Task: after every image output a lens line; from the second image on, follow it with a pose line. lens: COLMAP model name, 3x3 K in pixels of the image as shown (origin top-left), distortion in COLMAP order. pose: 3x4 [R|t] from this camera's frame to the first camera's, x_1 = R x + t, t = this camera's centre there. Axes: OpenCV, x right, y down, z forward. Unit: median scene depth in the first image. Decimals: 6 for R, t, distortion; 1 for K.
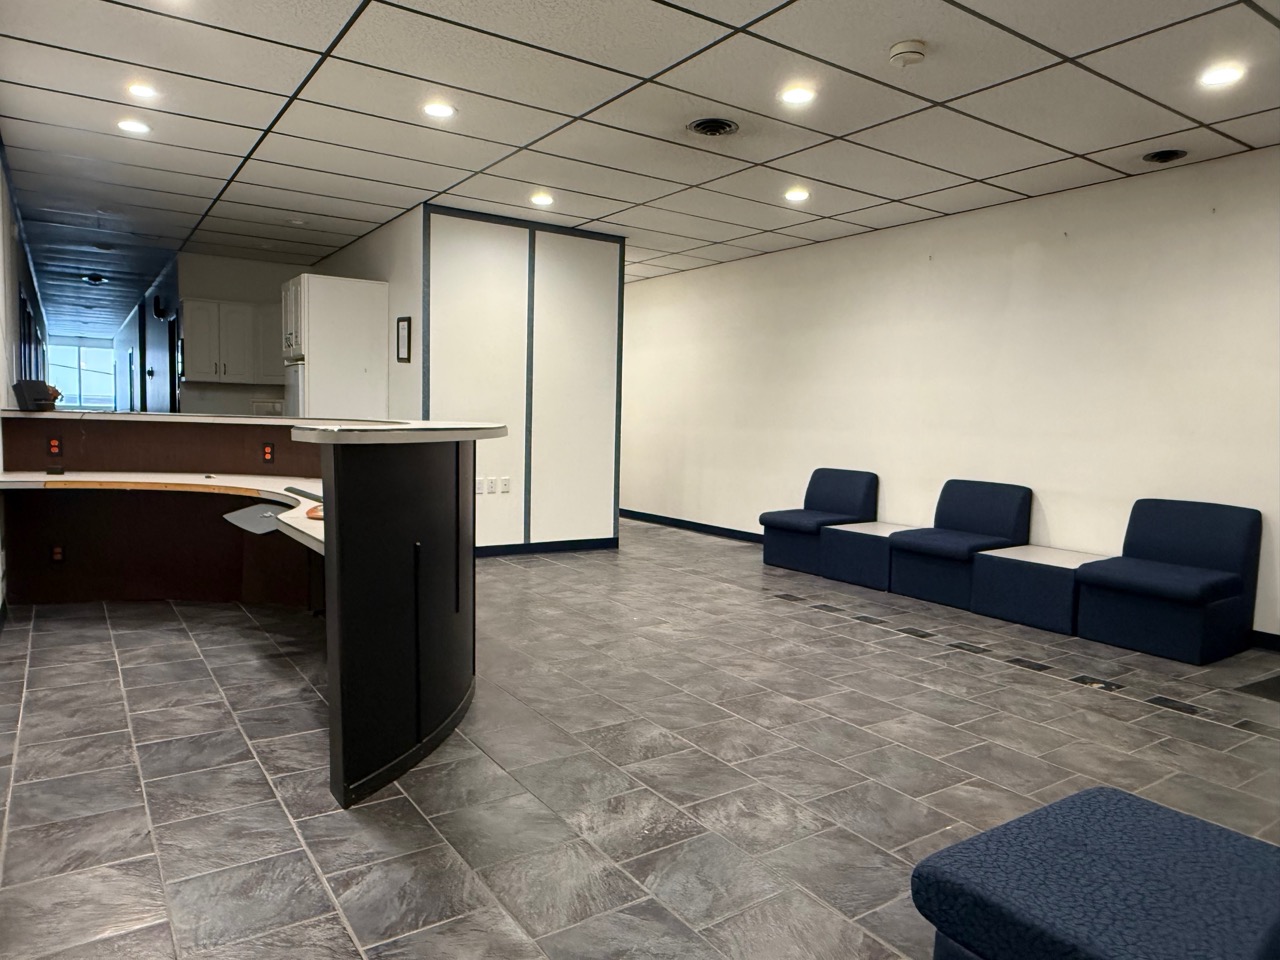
lens RADIAL K [[839.5, 0, 634.7], [0, 839.5, 483.0], [0, 0, 1]] dist [-0.001059, 0.002305]
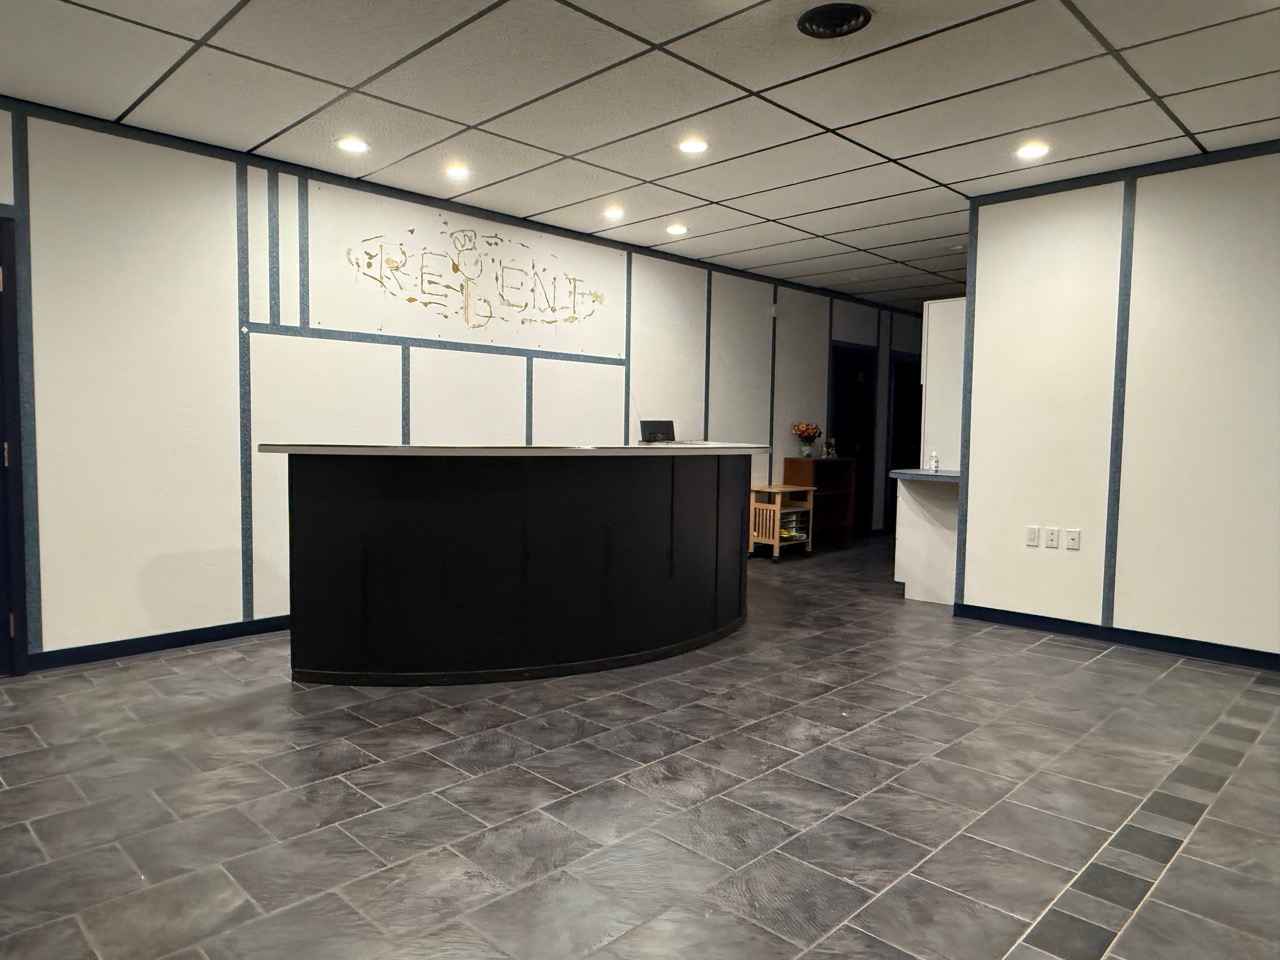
lens RADIAL K [[839.5, 0, 636.5], [0, 839.5, 485.6], [0, 0, 1]] dist [-0.001059, 0.002305]
pose [[0.187817, 0.037235, -0.981498, 0.836493], [-0.084829, 0.996162, 0.021559, -0.047122], [0.978534, 0.079210, 0.190255, 0.816581]]
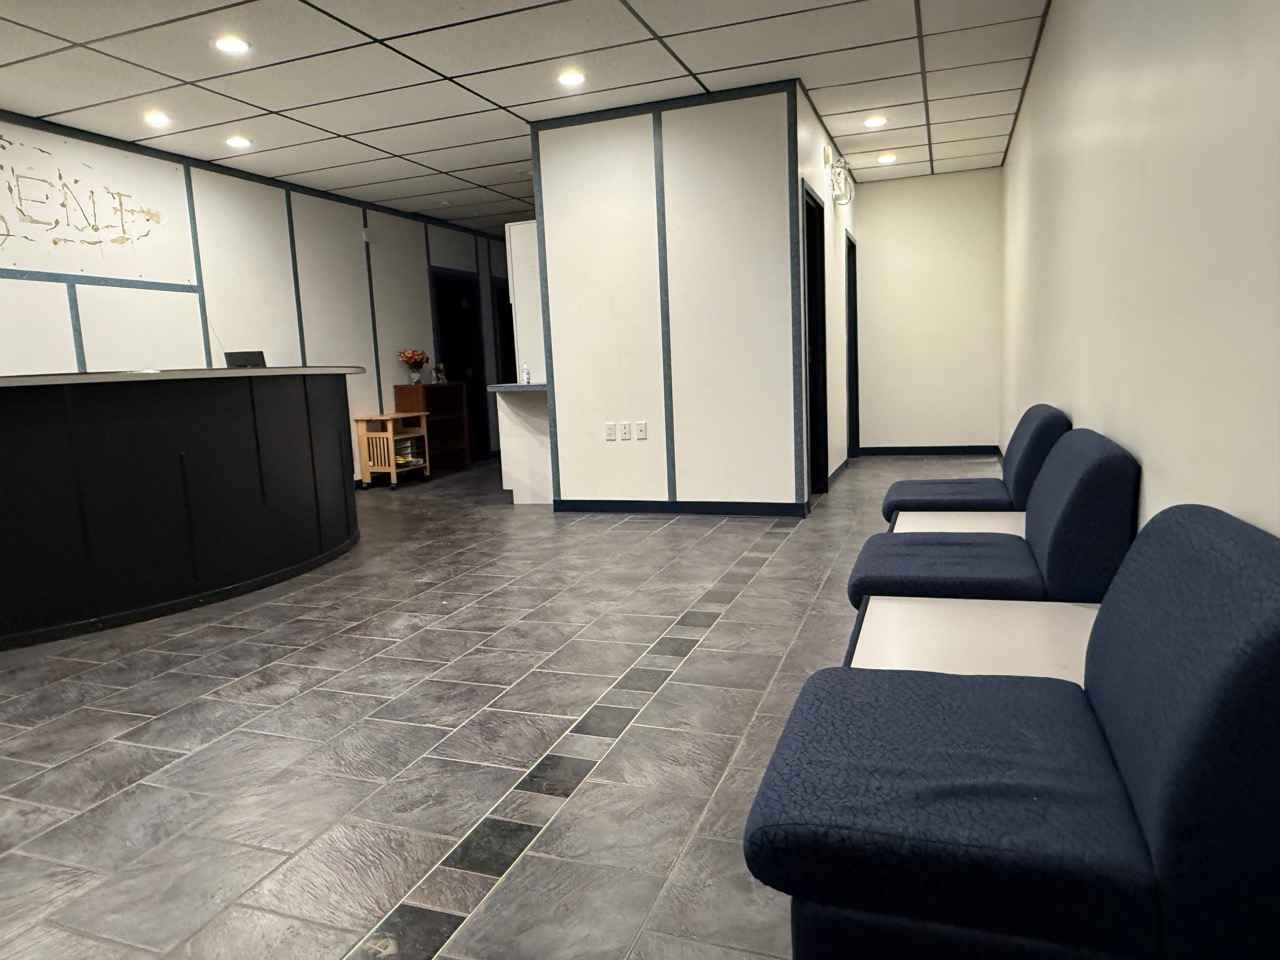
lens RADIAL K [[839.5, 0, 632.8], [0, 839.5, 480.9], [0, 0, 1]] dist [-0.001059, 0.002305]
pose [[0.572796, 0.056606, -0.817741, 0.912538], [0.000399, 0.997593, 0.069335, -0.009434], [0.819698, -0.040041, 0.571395, 0.855673]]
